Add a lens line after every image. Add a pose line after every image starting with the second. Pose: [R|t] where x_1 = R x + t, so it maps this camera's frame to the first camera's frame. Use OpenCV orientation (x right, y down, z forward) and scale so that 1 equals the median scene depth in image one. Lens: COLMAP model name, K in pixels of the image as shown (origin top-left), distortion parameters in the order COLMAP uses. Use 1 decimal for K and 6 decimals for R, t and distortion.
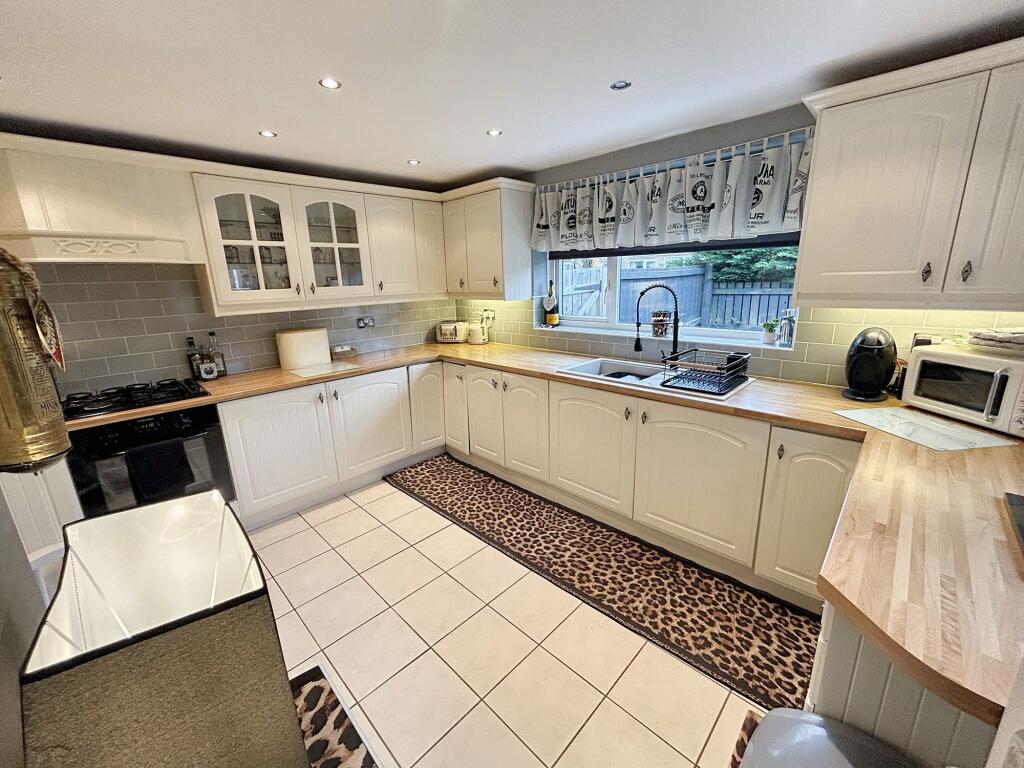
lens RADIAL K [[413.4, 0, 514.4], [0, 413.4, 382.4], [0, 0, 1]] dist [0.001217, -0.000331]
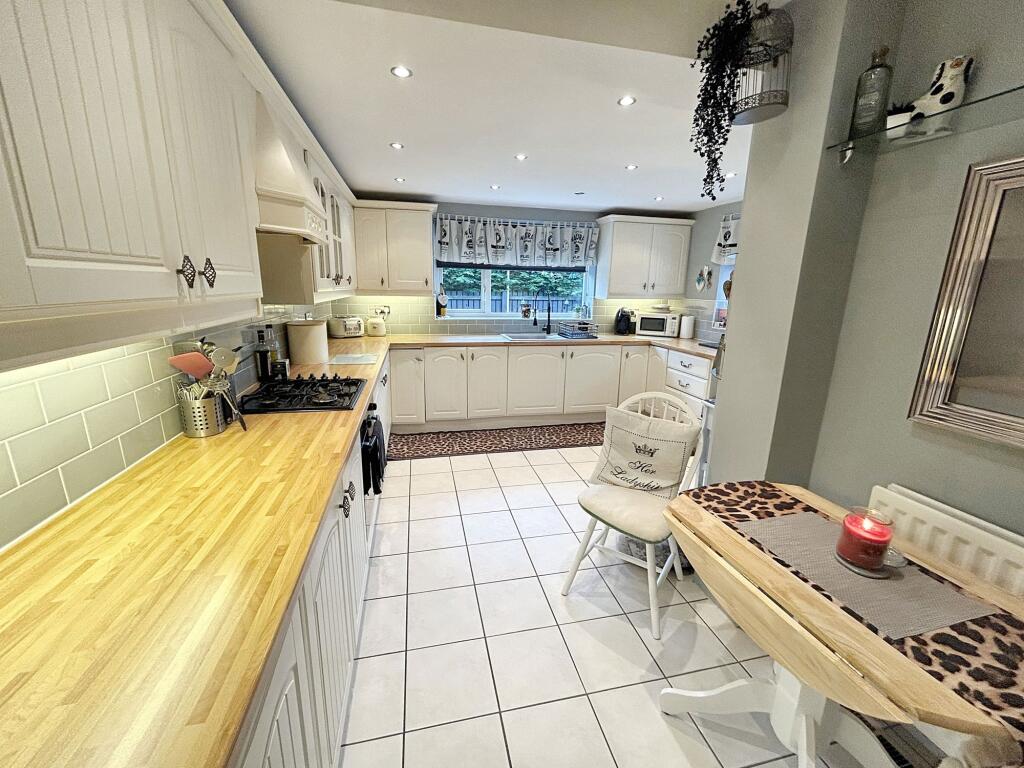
lens RADIAL K [[413.4, 0, 508.4], [0, 413.4, 381.1], [0, 0, 1]] dist [0.001217, -0.000331]
pose [[0.551141, -0.148729, 0.821050, -1.120775], [0.173021, 0.982970, 0.061916, 0.025012], [-0.816276, 0.107935, 0.567488, 0.113725]]
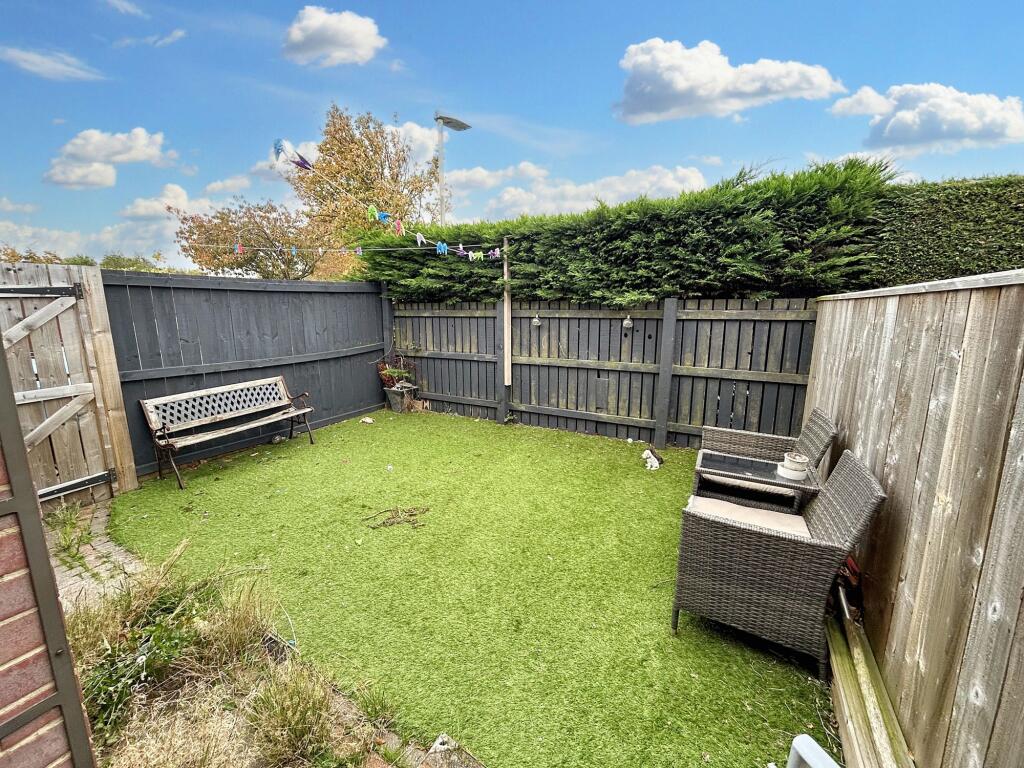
lens RADIAL K [[413.4, 0, 504.1], [0, 413.4, 381.8], [0, 0, 1]] dist [0.001217, -0.000331]
pose [[0.965964, -0.016202, 0.258167, 1.105977], [0.035477, 0.996904, -0.070176, -0.010852], [-0.256231, 0.076946, 0.963548, 0.242310]]
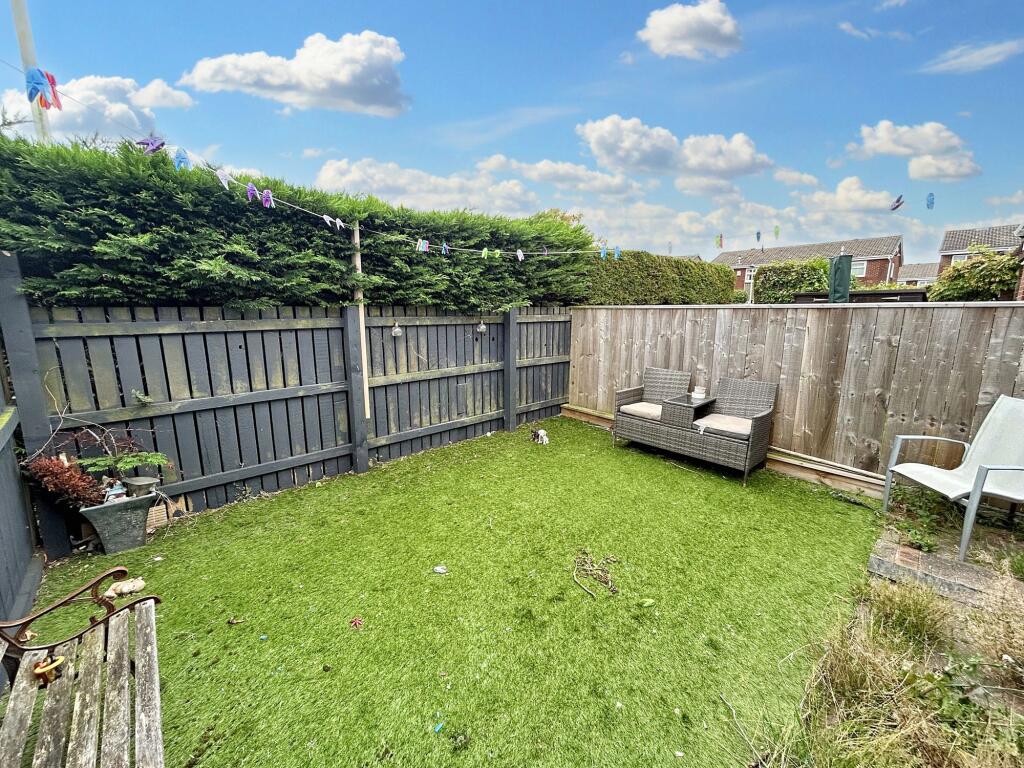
lens RADIAL K [[413.4, 0, 506.2], [0, 413.4, 385.2], [0, 0, 1]] dist [0.001217, -0.000331]
pose [[0.047966, -0.139733, 0.989027, 0.318975], [0.254551, 0.959183, 0.123171, -0.265440], [-0.965869, 0.245850, 0.081577, 1.357872]]
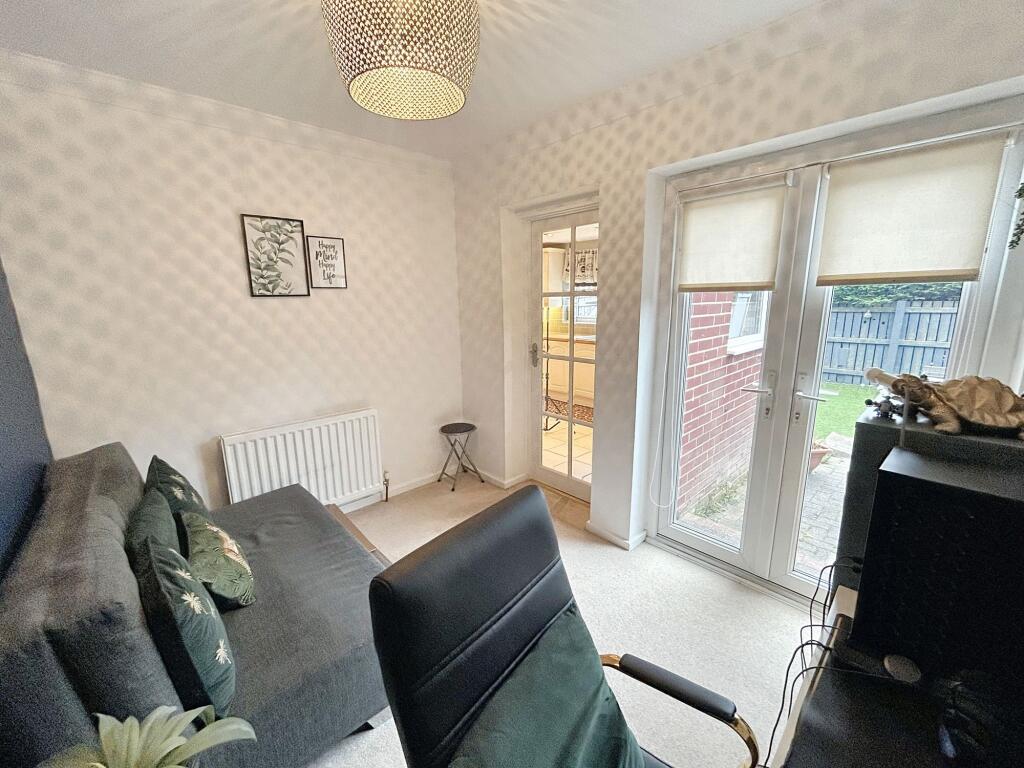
lens RADIAL K [[413.4, 0, 505.1], [0, 413.4, 382.5], [0, 0, 1]] dist [0.001217, -0.000331]
pose [[0.998243, 0.027750, -0.052344, -0.124799], [-0.029991, 0.998645, -0.042525, 0.272970], [0.051093, 0.044020, 0.997723, -1.051201]]
